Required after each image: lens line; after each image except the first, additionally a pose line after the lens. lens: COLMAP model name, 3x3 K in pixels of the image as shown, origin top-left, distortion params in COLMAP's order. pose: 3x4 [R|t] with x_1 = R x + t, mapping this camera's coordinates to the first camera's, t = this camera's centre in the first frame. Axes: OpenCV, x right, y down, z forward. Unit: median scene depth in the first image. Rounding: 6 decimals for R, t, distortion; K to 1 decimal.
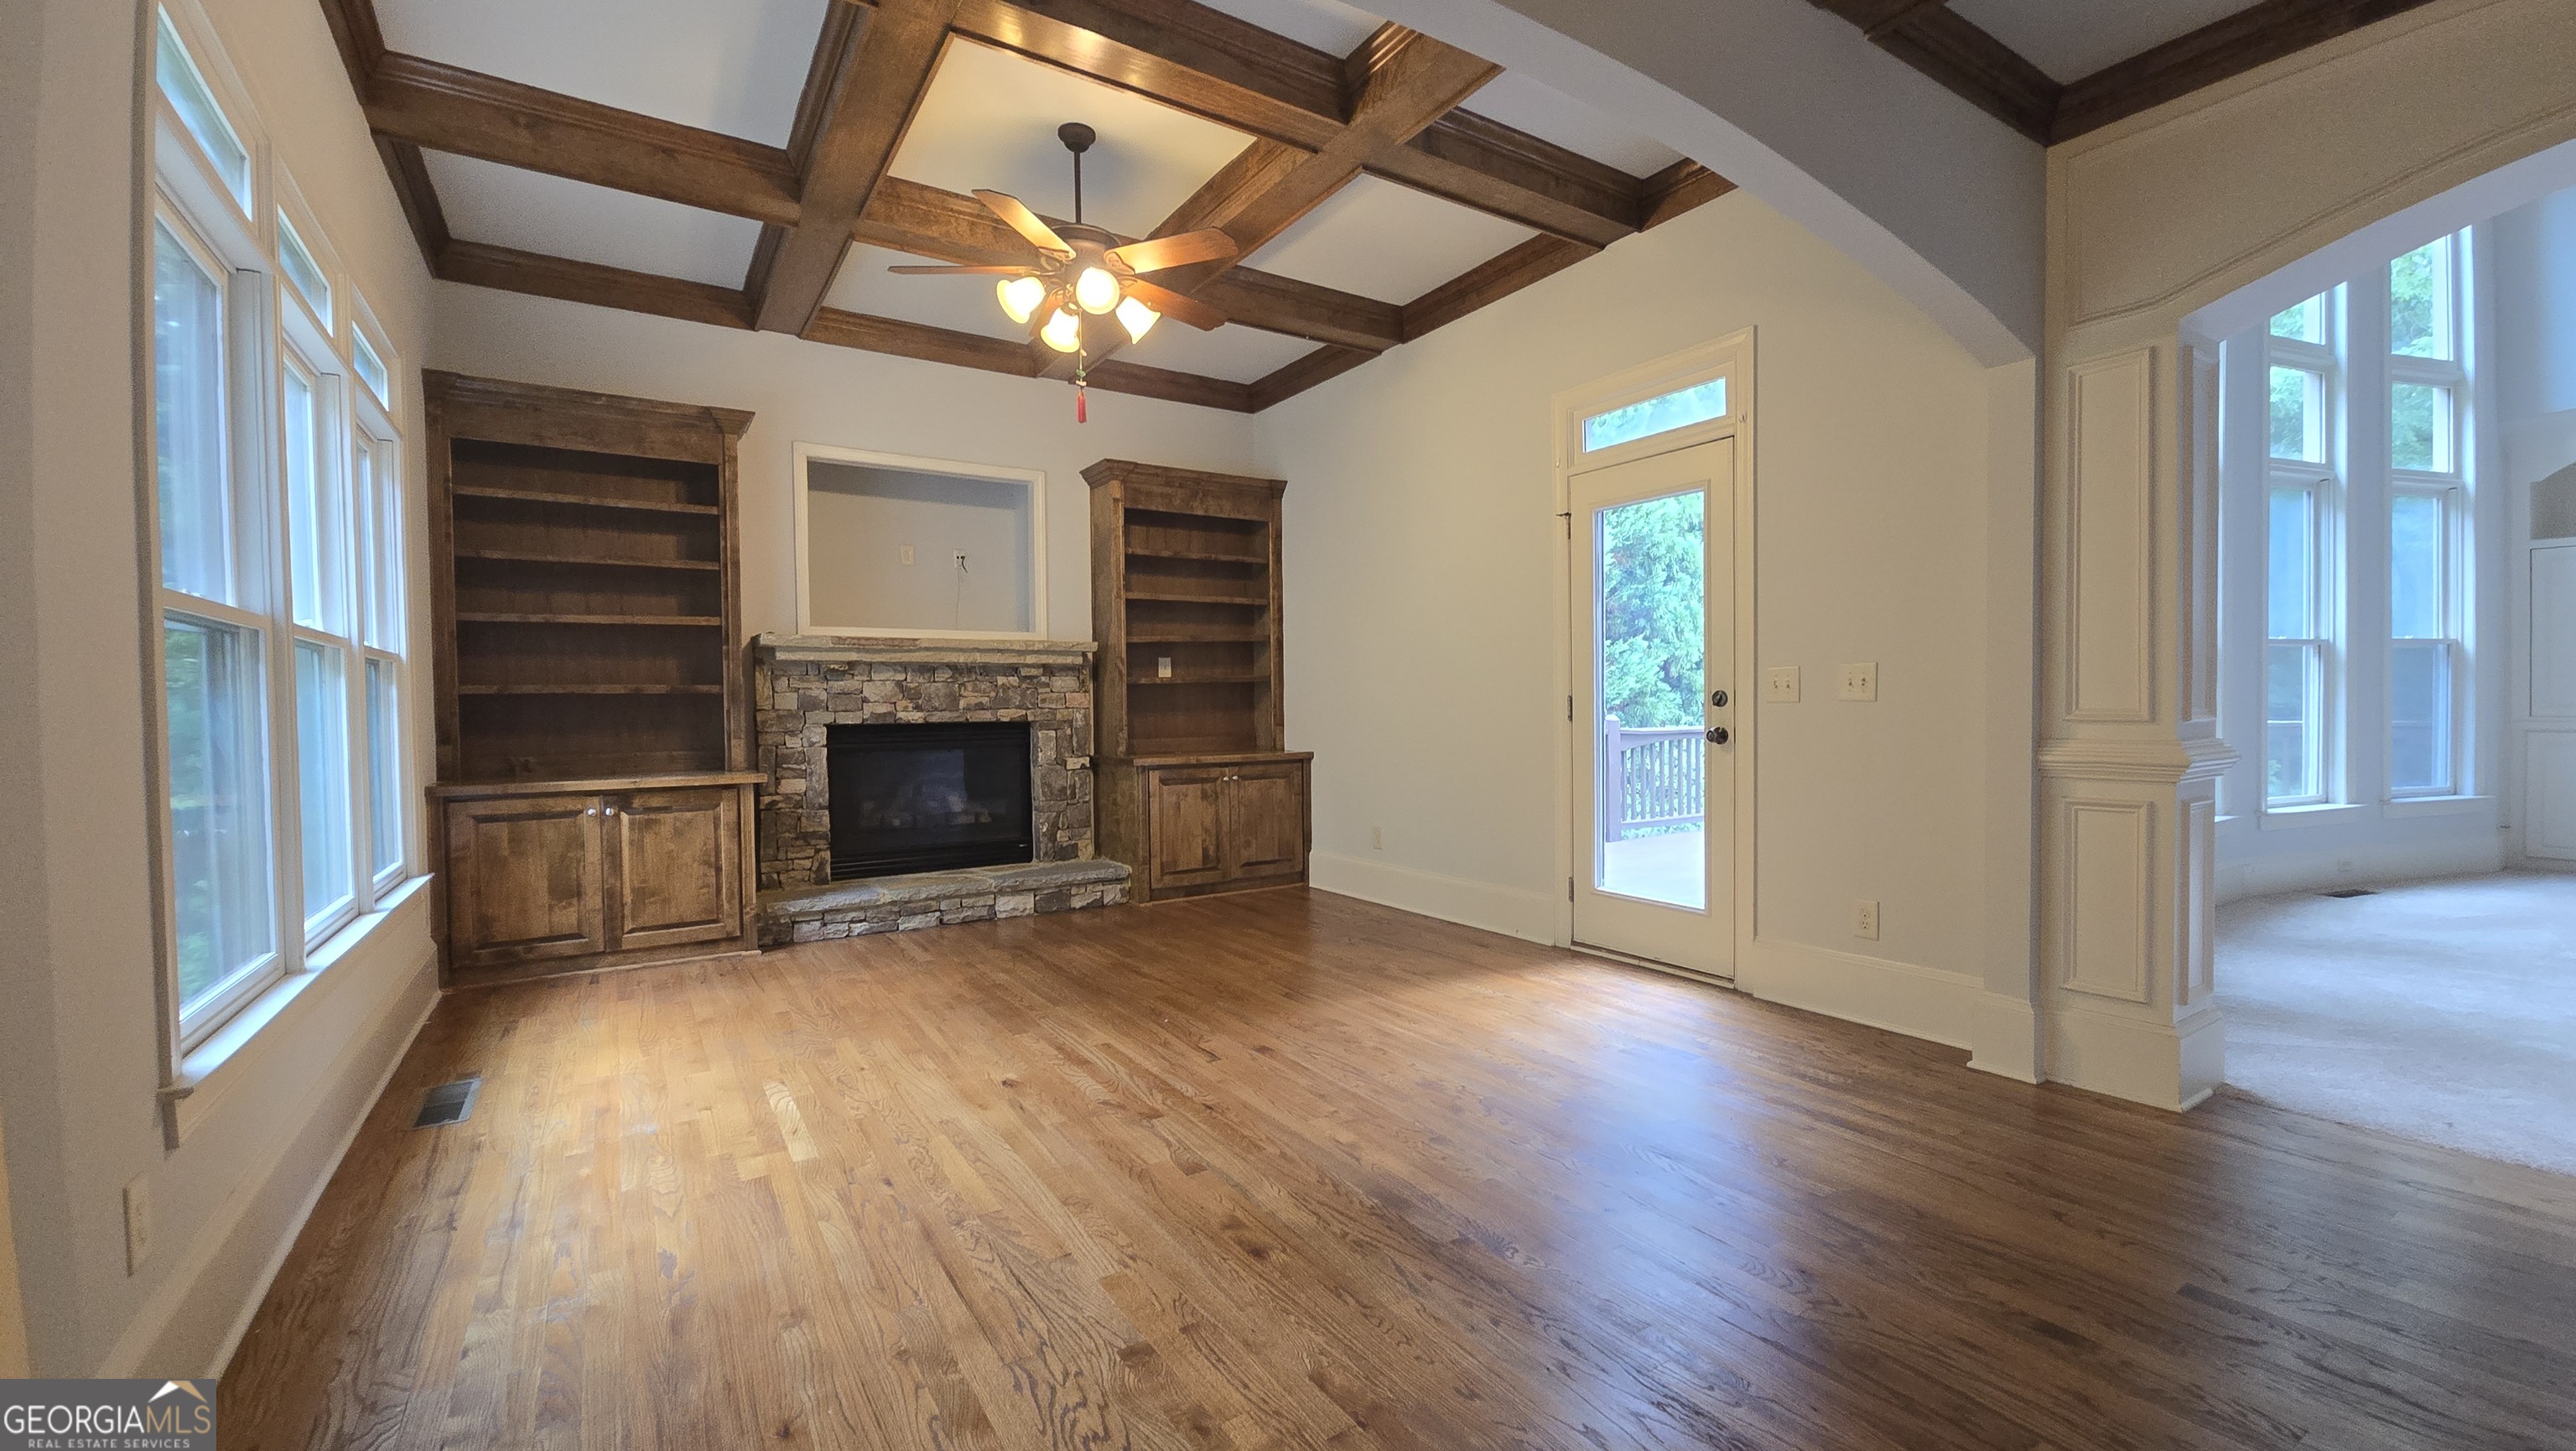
lens RADIAL K [[1051.0, 0, 1315.7], [0, 1051.0, 734.0], [0, 0, 1]] dist [0.009620, -0.007405]
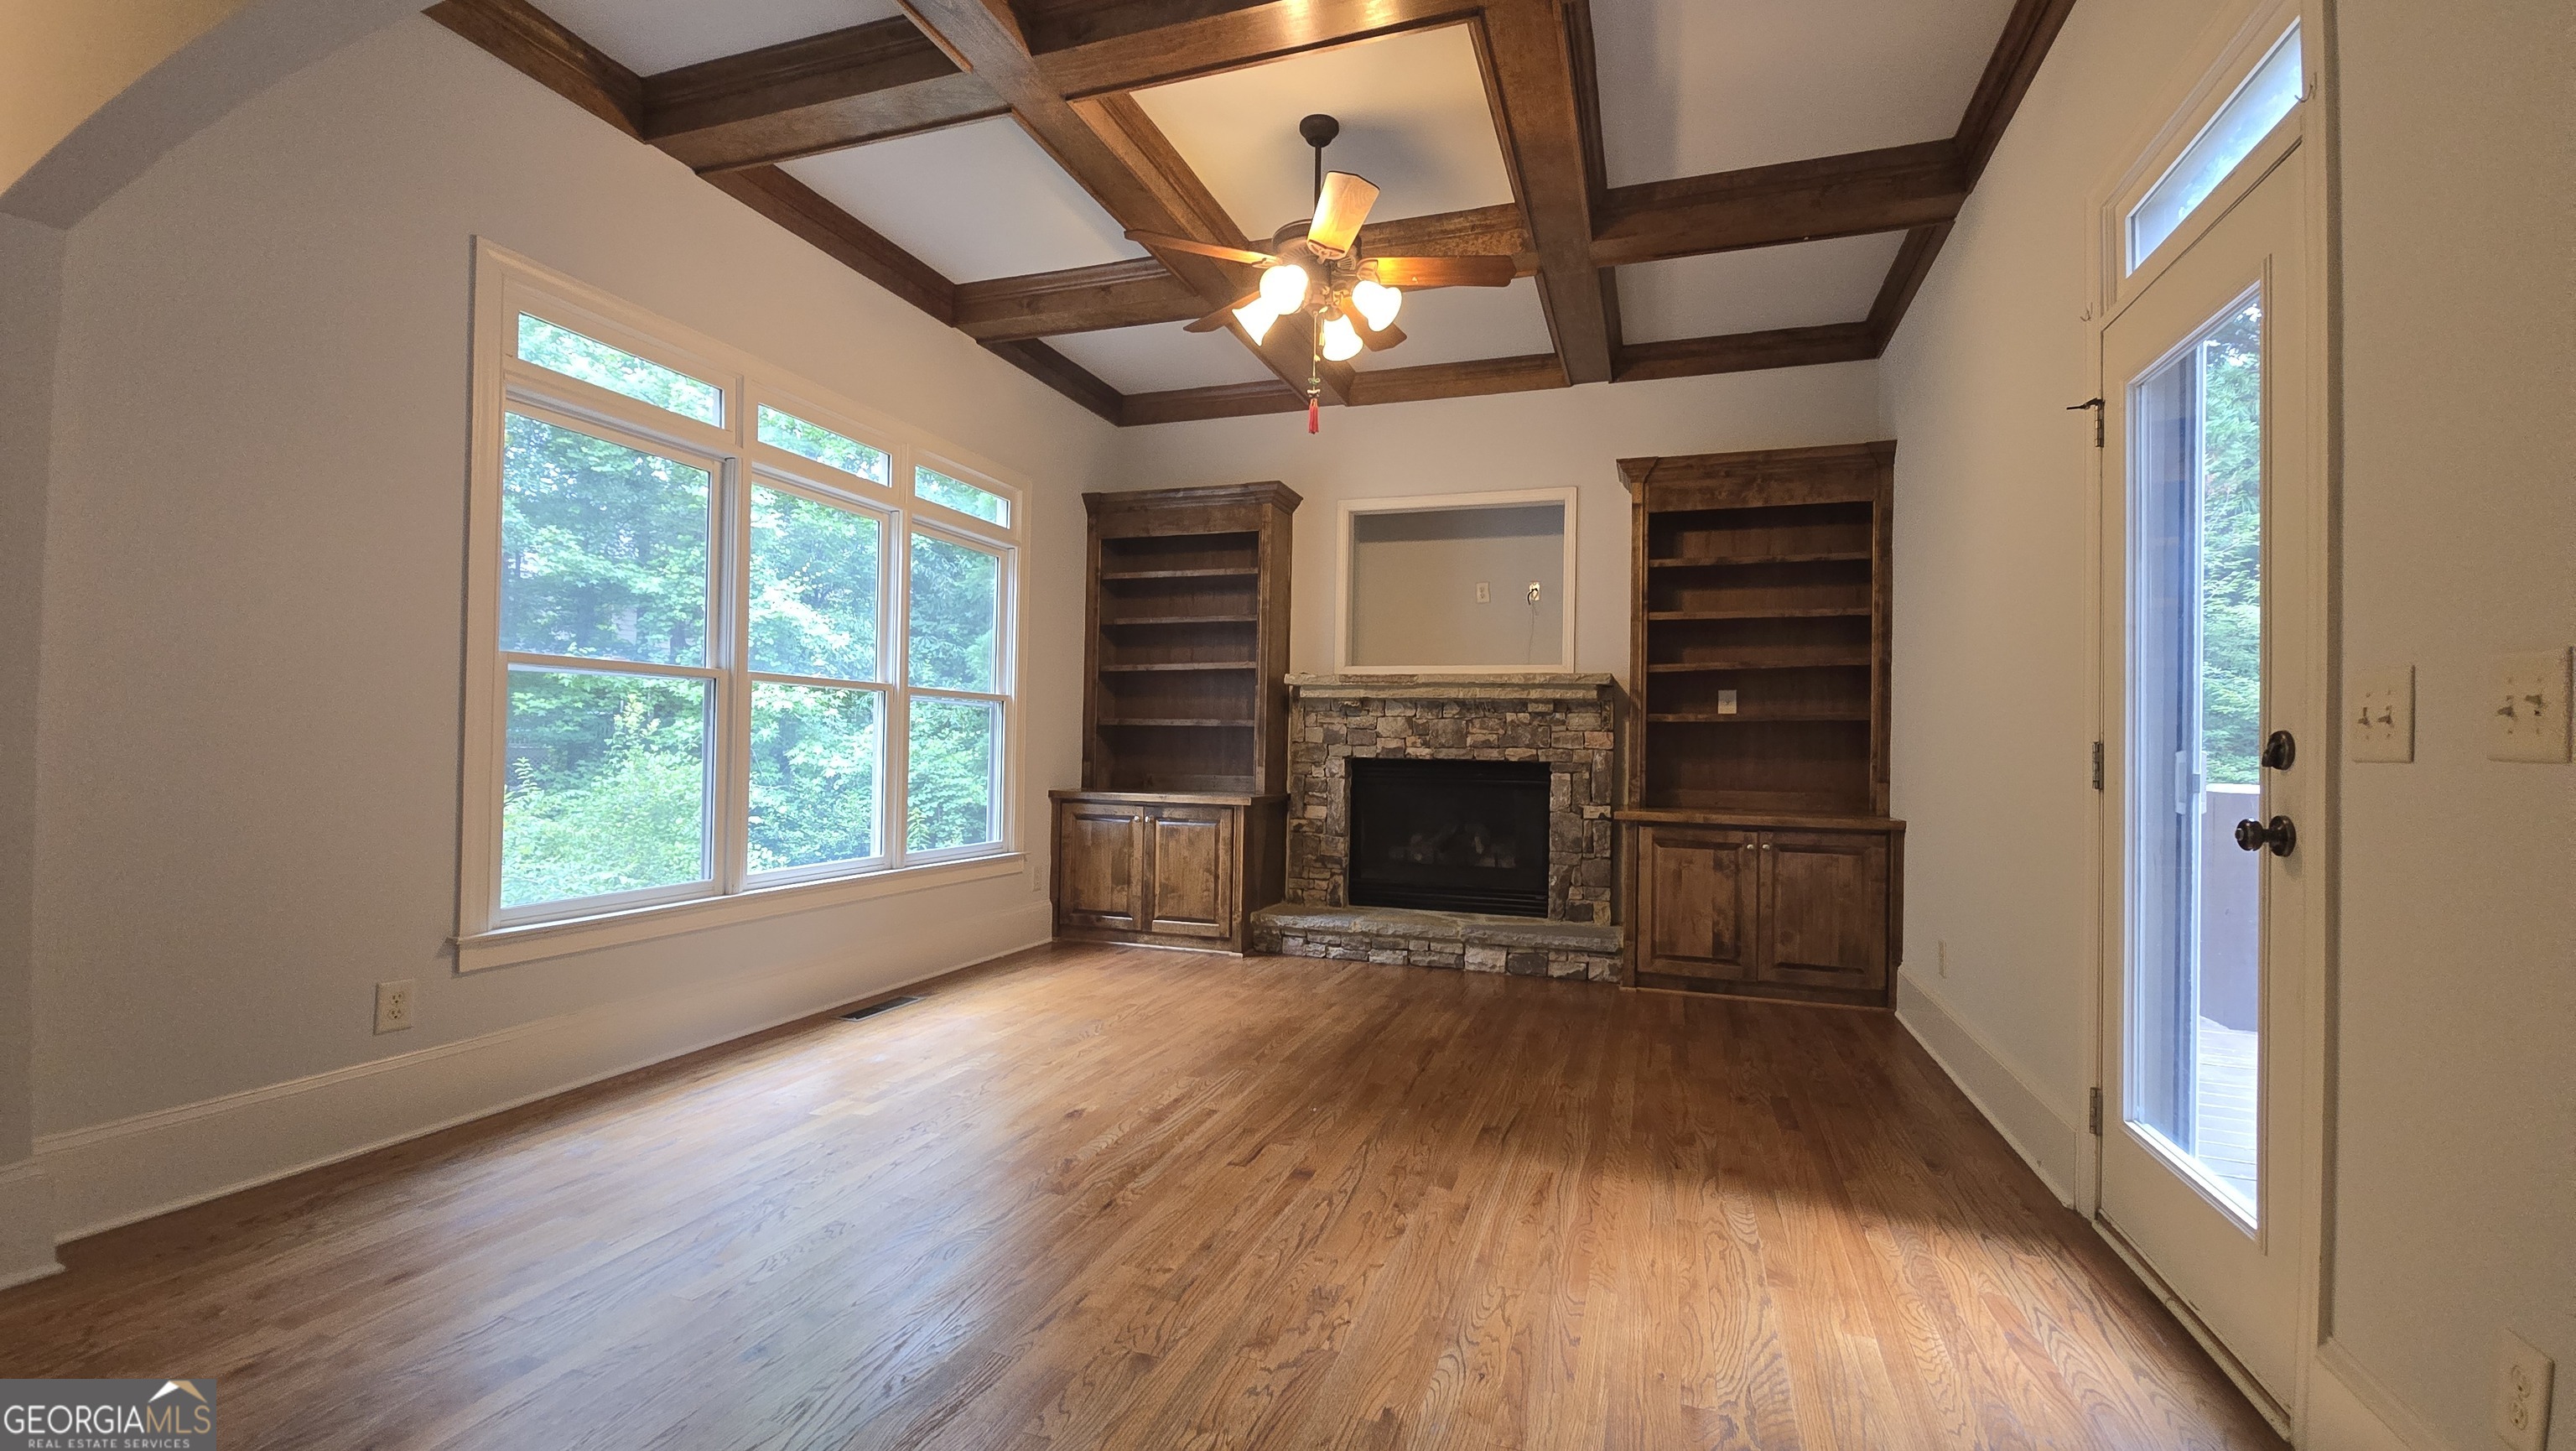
lens RADIAL K [[1051.0, 0, 1315.7], [0, 1051.0, 734.0], [0, 0, 1]] dist [0.009620, -0.007405]
pose [[0.619244, 0.013113, -0.785089, 0.356460], [-0.047345, 0.998665, -0.020664, -0.009126], [0.783770, 0.049966, 0.619038, 0.312468]]
